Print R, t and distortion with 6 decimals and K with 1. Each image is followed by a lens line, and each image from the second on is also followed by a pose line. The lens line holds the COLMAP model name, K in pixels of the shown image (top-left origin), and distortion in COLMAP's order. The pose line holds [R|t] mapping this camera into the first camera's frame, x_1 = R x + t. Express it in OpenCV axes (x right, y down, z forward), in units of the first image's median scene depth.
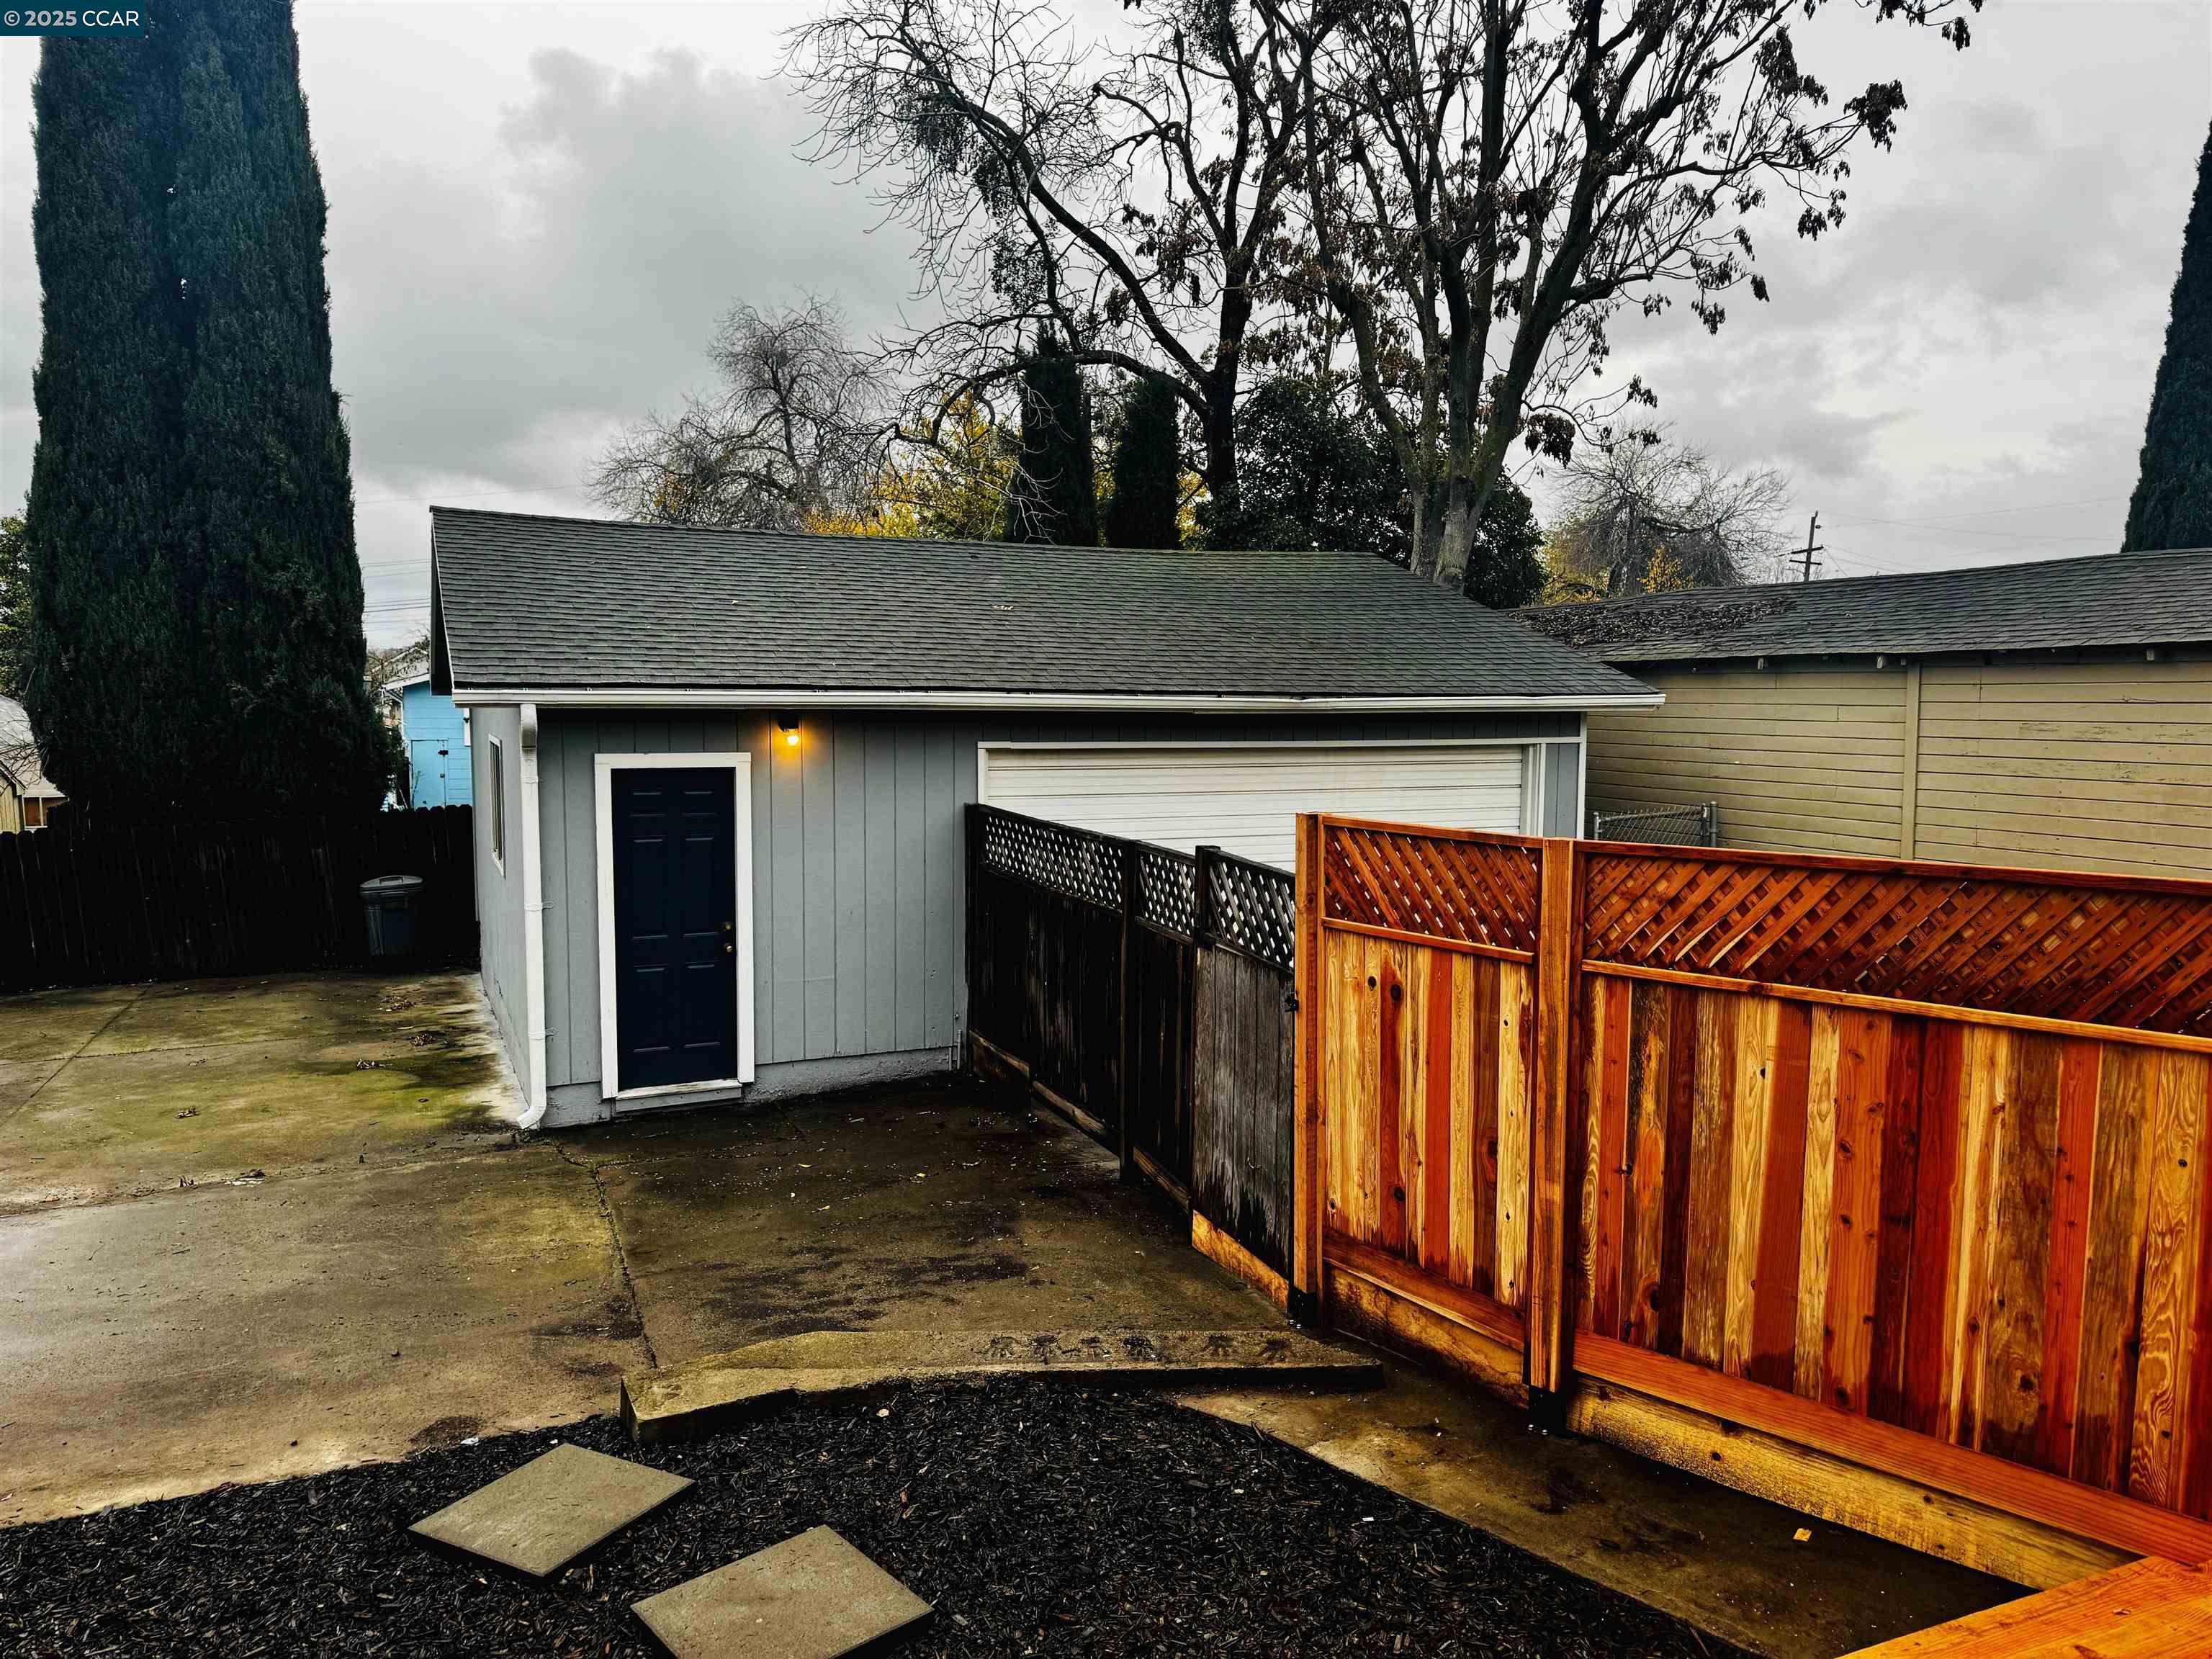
lens RADIAL K [[1545.7, 0, 1113.0], [0, 1545.7, 839.5], [0, 0, 1]] dist [0.114313, -0.155812]
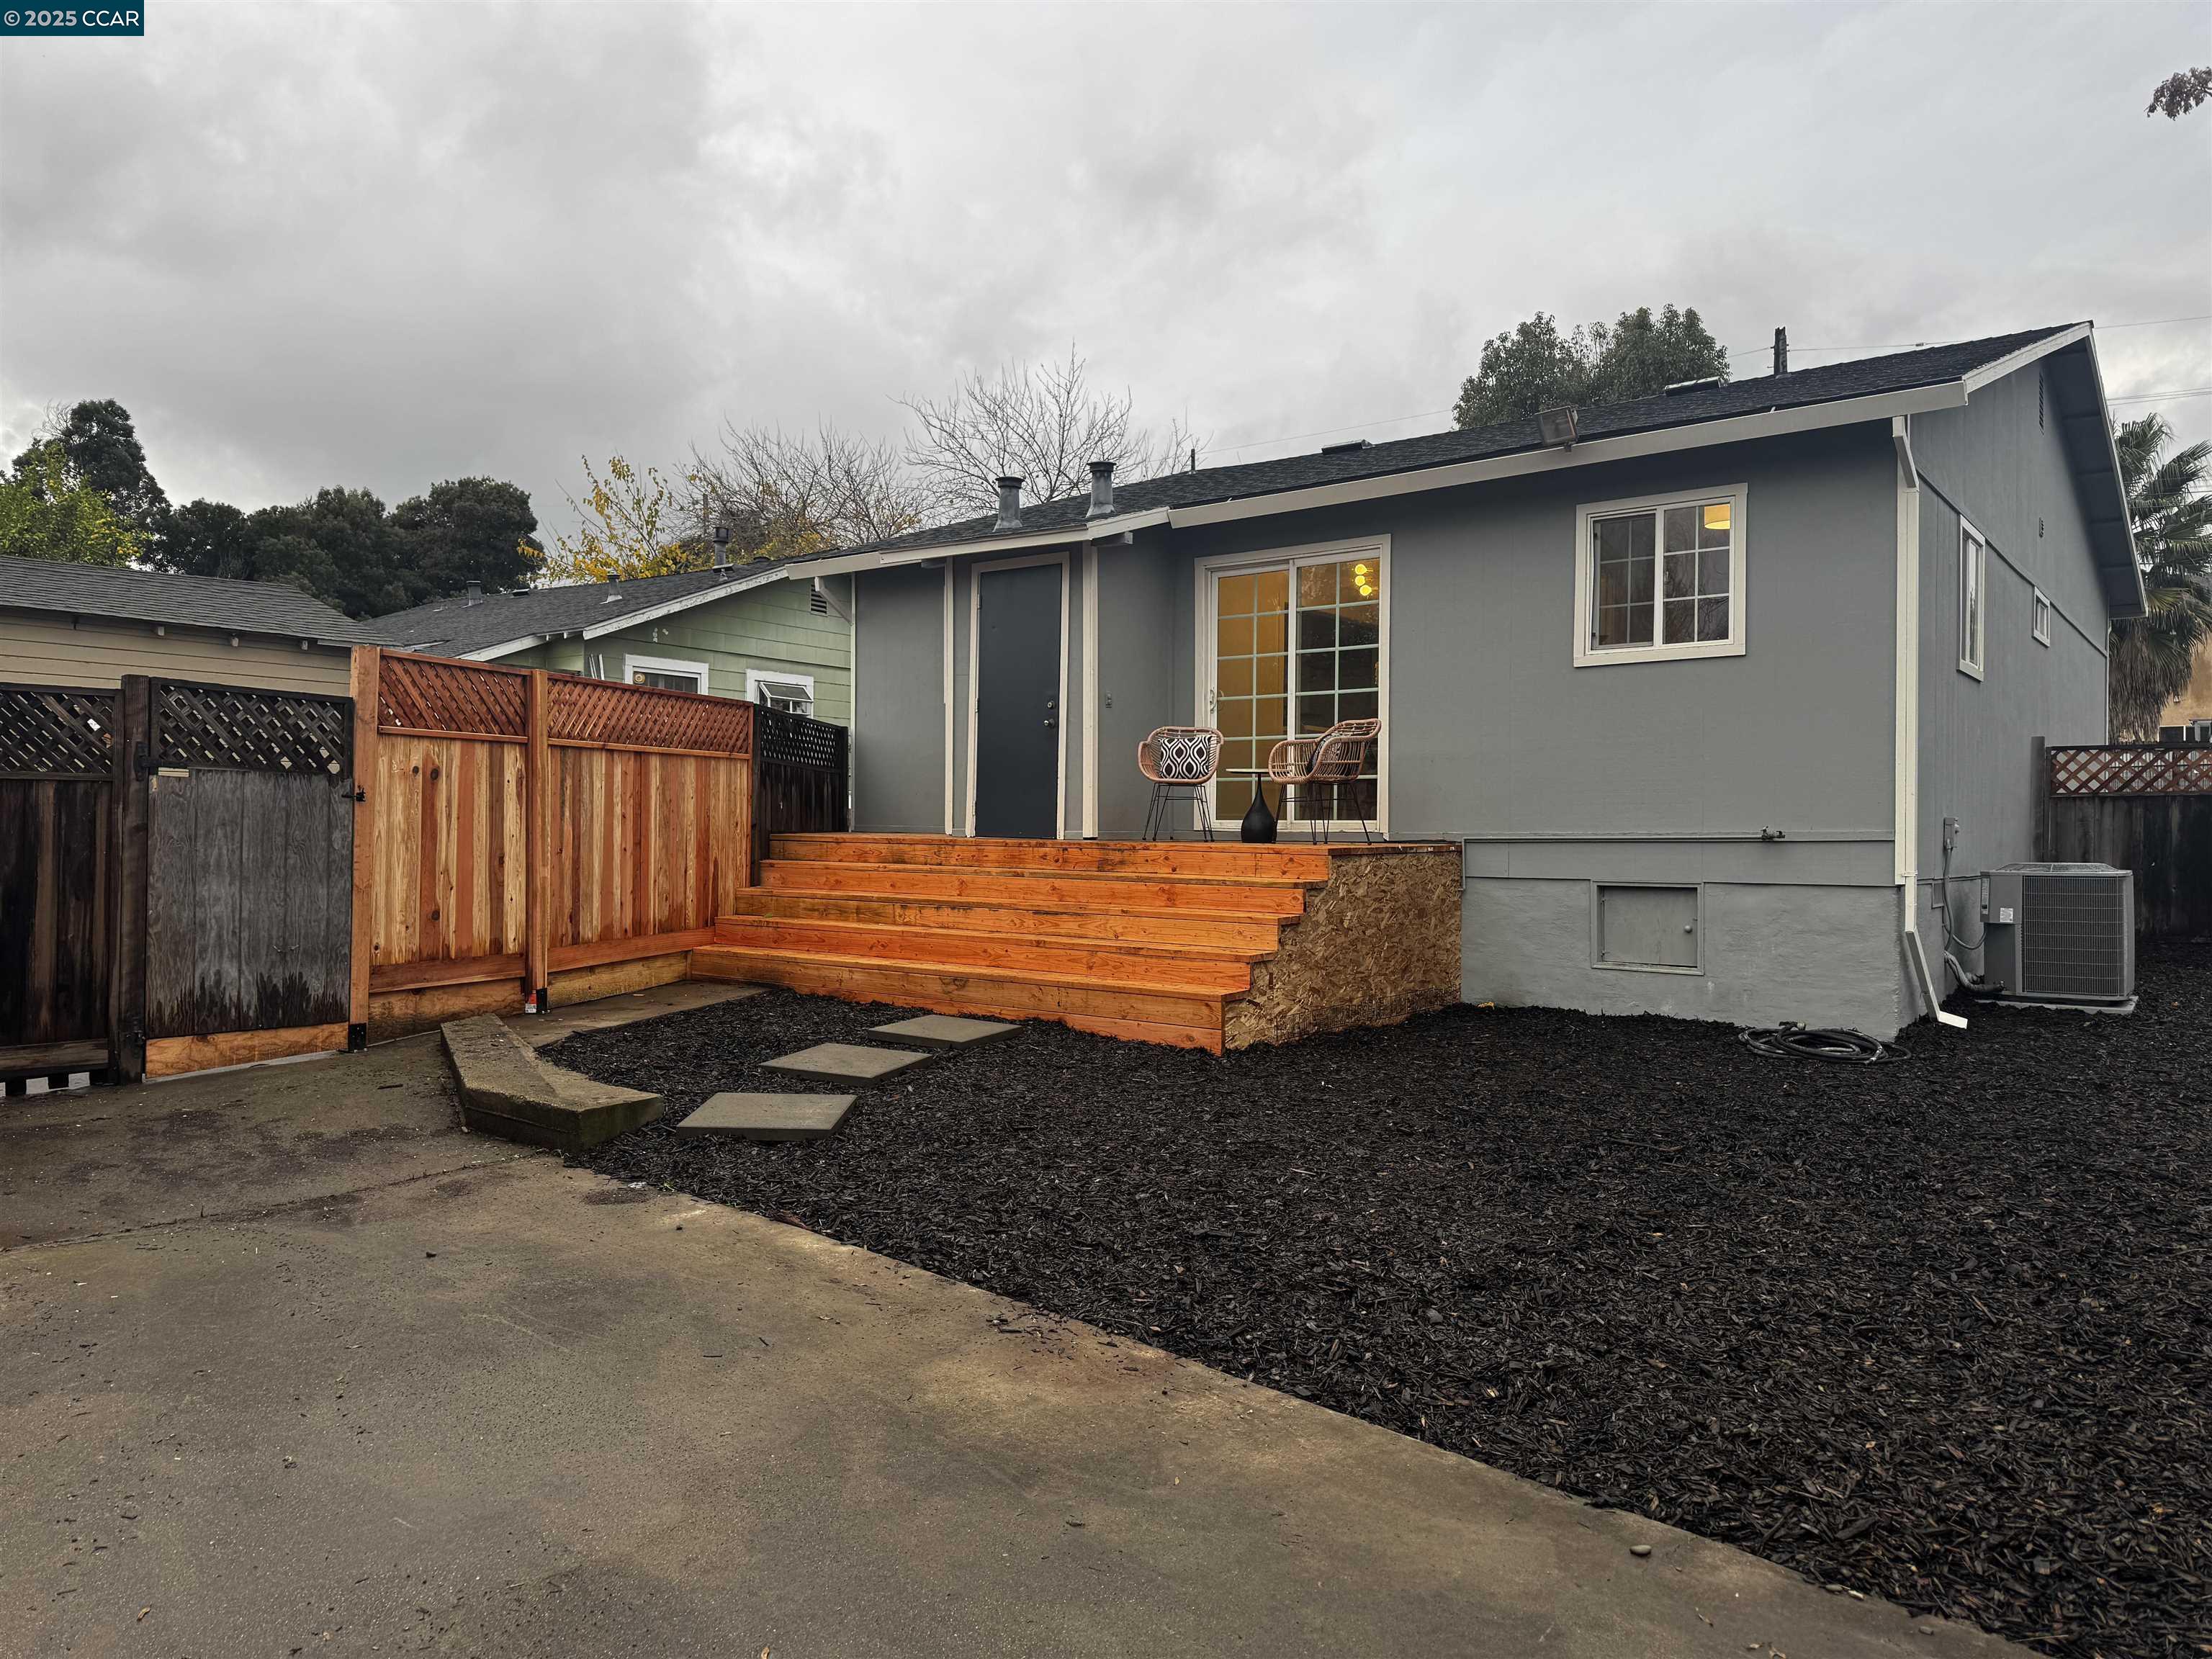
lens RADIAL K [[1552.4, 0, 1106.0], [0, 1552.4, 829.5], [0, 0, 1]] dist [0.088931, -0.143311]
pose [[-0.490038, -0.011486, 0.871626, -0.980252], [0.075476, 0.995599, 0.055554, 0.080957], [-0.868428, 0.093010, -0.487014, 0.822594]]
